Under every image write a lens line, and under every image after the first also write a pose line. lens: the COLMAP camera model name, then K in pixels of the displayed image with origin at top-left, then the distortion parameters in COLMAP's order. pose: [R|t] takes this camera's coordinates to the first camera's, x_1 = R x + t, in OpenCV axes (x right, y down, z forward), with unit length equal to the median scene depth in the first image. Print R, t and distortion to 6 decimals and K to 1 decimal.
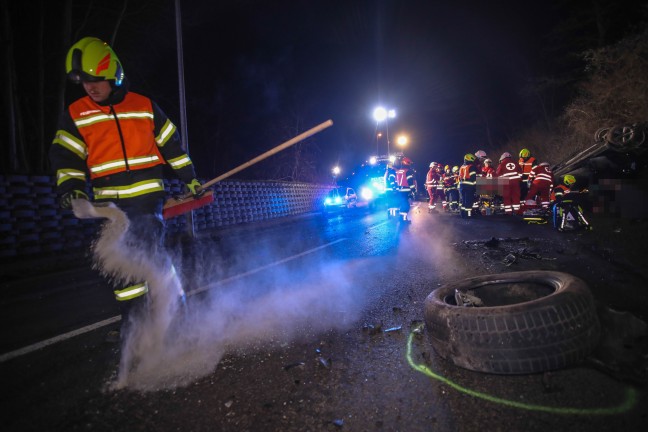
lens RADIAL K [[327.5, 0, 324.0], [0, 327.5, 216.0], [0, 0, 1]] dist [-0.051496, 0.028860]
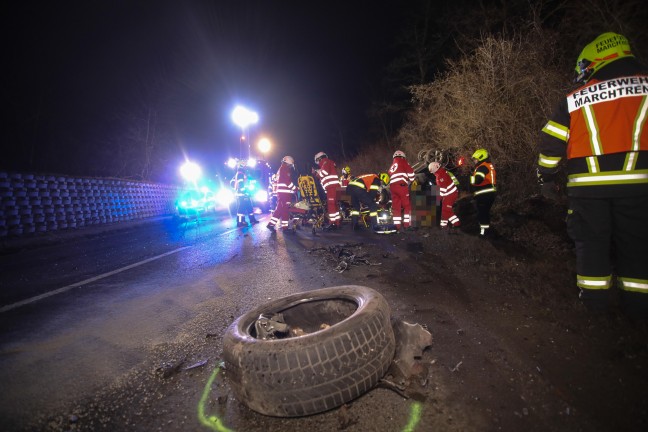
lens RADIAL K [[327.5, 0, 324.0], [0, 327.5, 216.0], [0, 0, 1]] dist [-0.051496, 0.028860]
pose [[0.914710, 0.010353, 0.403978, 0.171368], [-0.005213, 0.999891, -0.013821, -0.020767], [-0.404077, 0.010537, 0.914664, 0.113732]]
